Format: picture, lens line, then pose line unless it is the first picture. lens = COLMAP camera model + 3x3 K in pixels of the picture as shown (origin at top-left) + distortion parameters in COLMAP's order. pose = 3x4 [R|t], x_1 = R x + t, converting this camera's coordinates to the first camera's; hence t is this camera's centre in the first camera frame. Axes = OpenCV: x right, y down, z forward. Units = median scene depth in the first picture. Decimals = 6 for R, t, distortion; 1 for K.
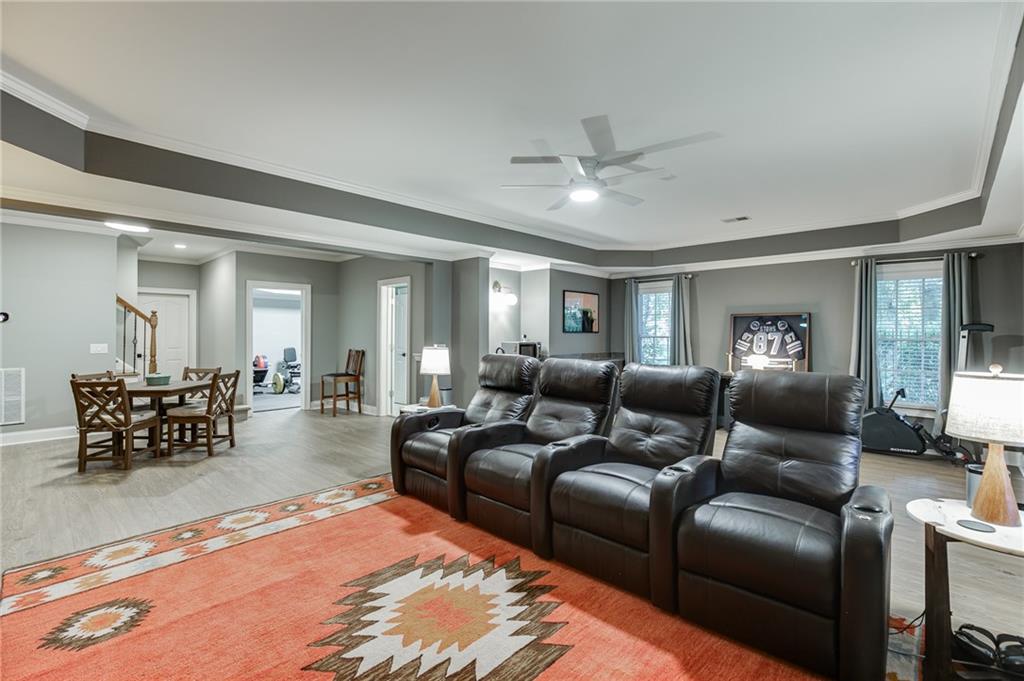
lens RADIAL K [[460.7, 0, 515.7], [0, 460.7, 340.1], [0, 0, 1]] dist [-0.002489, 0.001202]
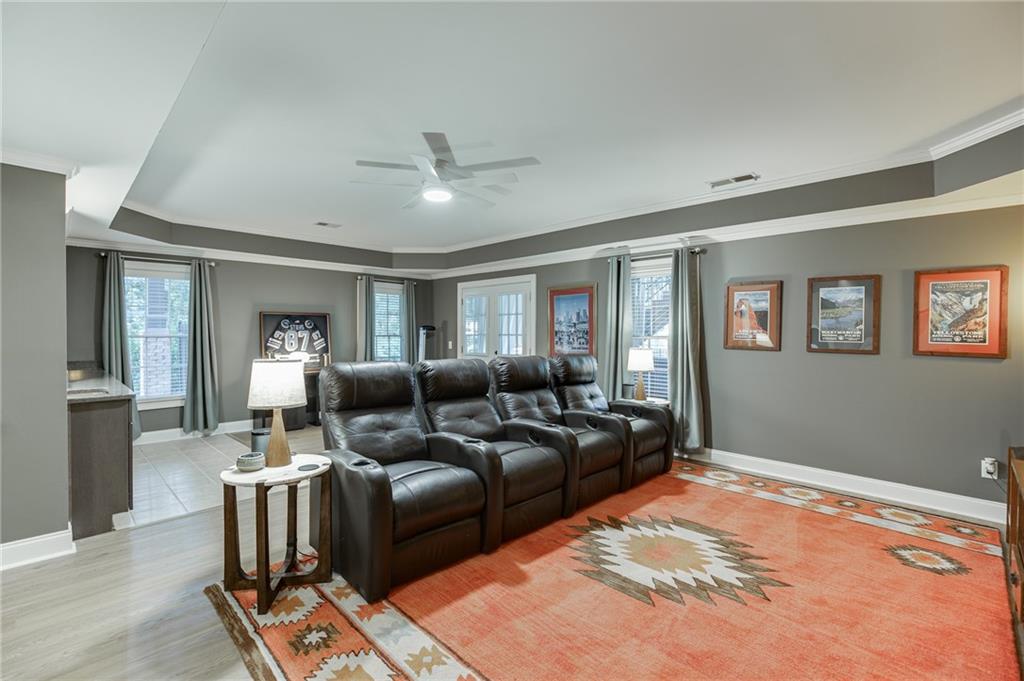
lens RADIAL K [[460.7, 0, 515.4], [0, 460.7, 334.0], [0, 0, 1]] dist [-0.002489, 0.001202]
pose [[0.035537, -0.010960, 0.999308, -0.790378], [0.015837, 0.999820, 0.010403, -0.019111], [-0.999243, 0.015457, 0.035704, 0.742092]]
